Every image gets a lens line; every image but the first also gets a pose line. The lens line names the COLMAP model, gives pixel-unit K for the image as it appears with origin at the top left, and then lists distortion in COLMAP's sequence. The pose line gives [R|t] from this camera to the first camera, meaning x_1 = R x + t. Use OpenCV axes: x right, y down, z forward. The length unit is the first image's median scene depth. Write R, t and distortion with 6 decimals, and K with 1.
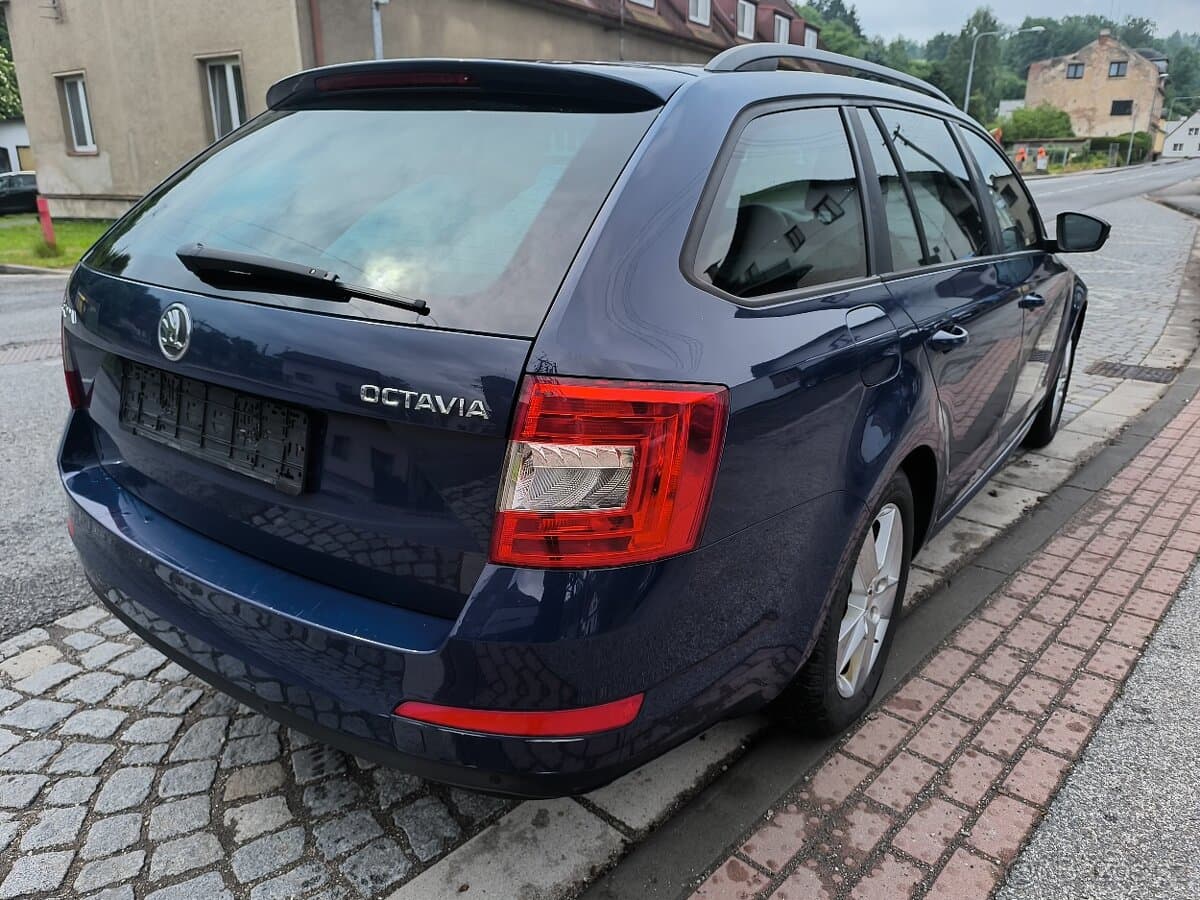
lens RADIAL K [[845.6, 0, 597.0], [0, 845.6, 458.7], [0, 0, 1]] dist [0.018689, -0.016949]
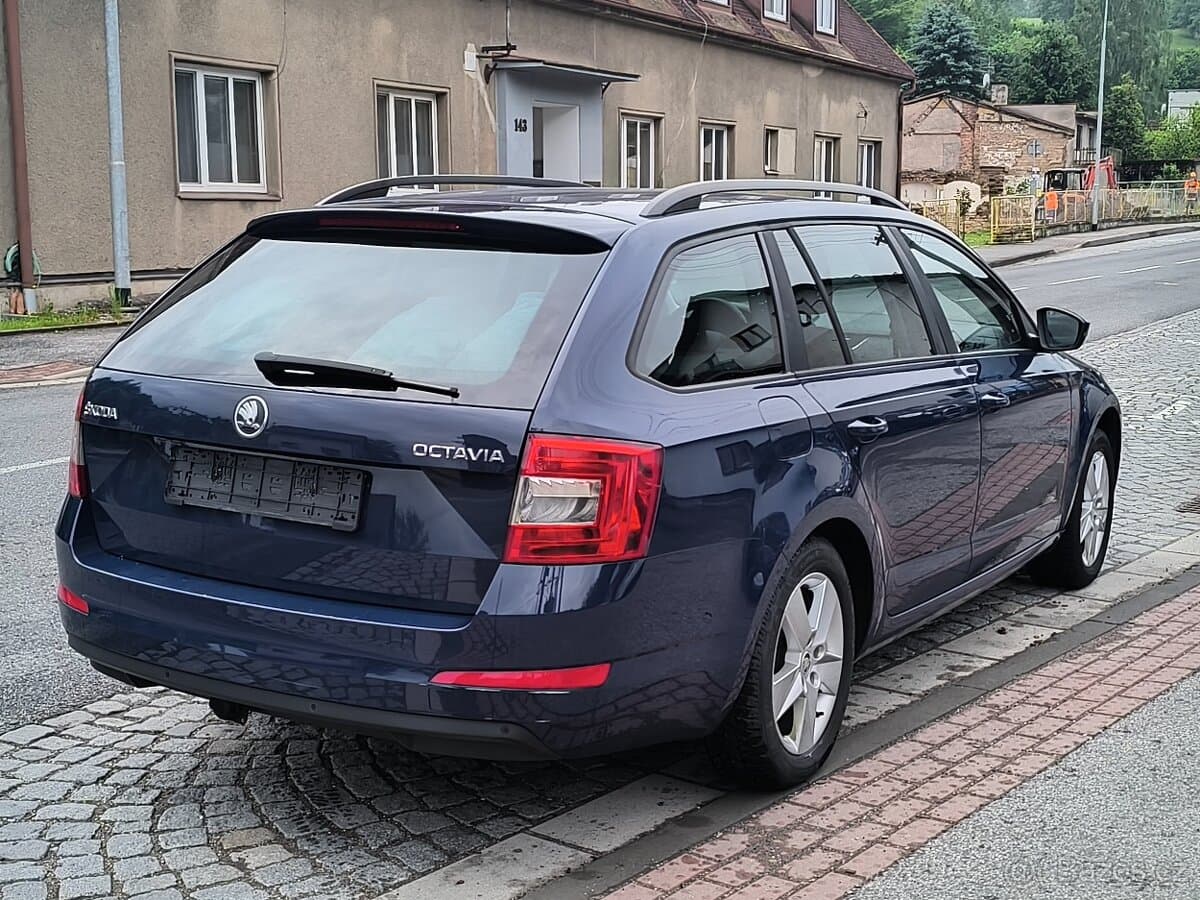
lens RADIAL K [[1681.0, 0, 594.5], [0, 1681.0, 454.3], [0, 0, 1]] dist [0.043822, 0.000000]
pose [[0.996505, -0.015821, 0.082015, -0.130992], [0.030403, 0.983248, -0.179721, 0.296702], [-0.077798, 0.181586, 0.980293, -1.204507]]
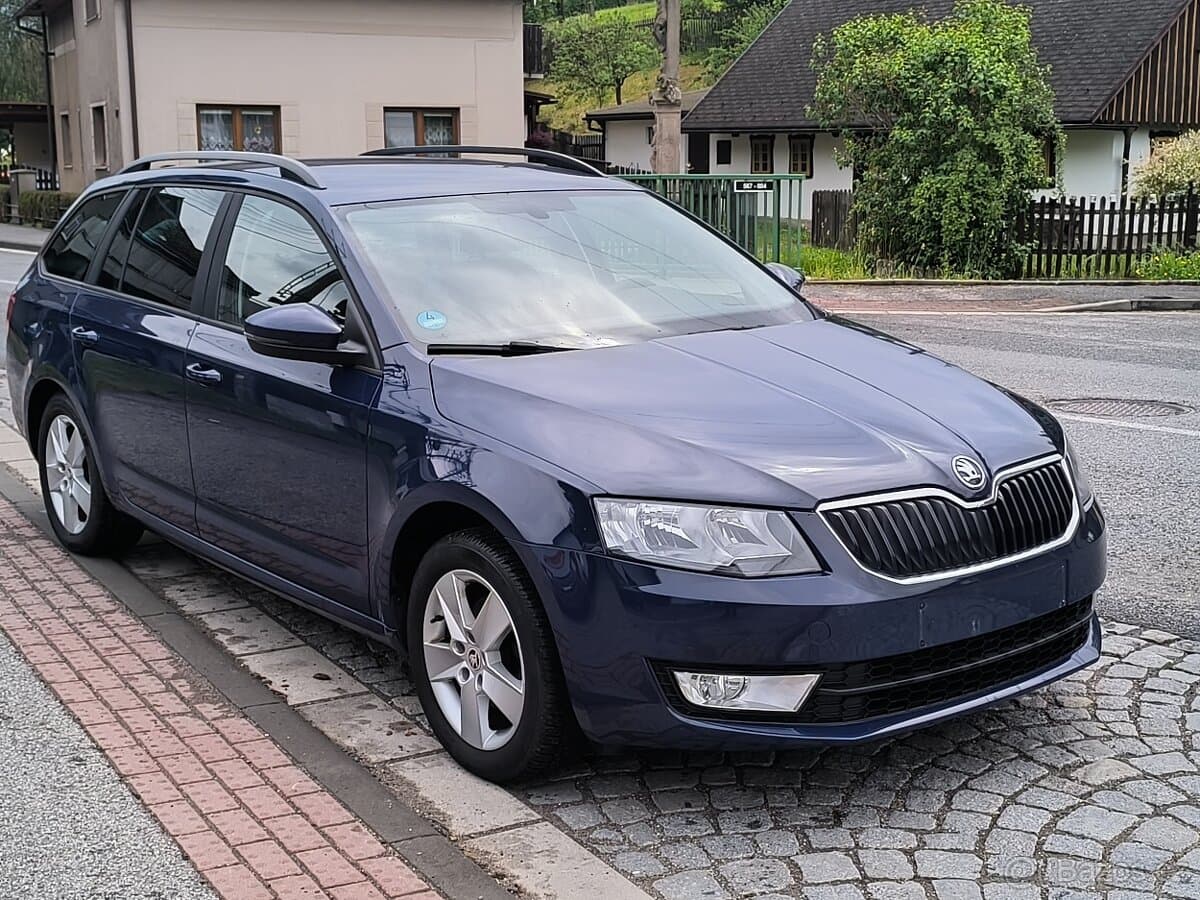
lens RADIAL K [[1681.0, 0, 587.0], [0, 1681.0, 445.5], [0, 0, 1]] dist [0.043822, 0.000000]
pose [[-0.308432, 0.162345, -0.937291, 3.208881], [-0.306043, 0.916006, 0.259367, -1.084946], [0.900670, 0.366849, -0.232841, 2.762711]]
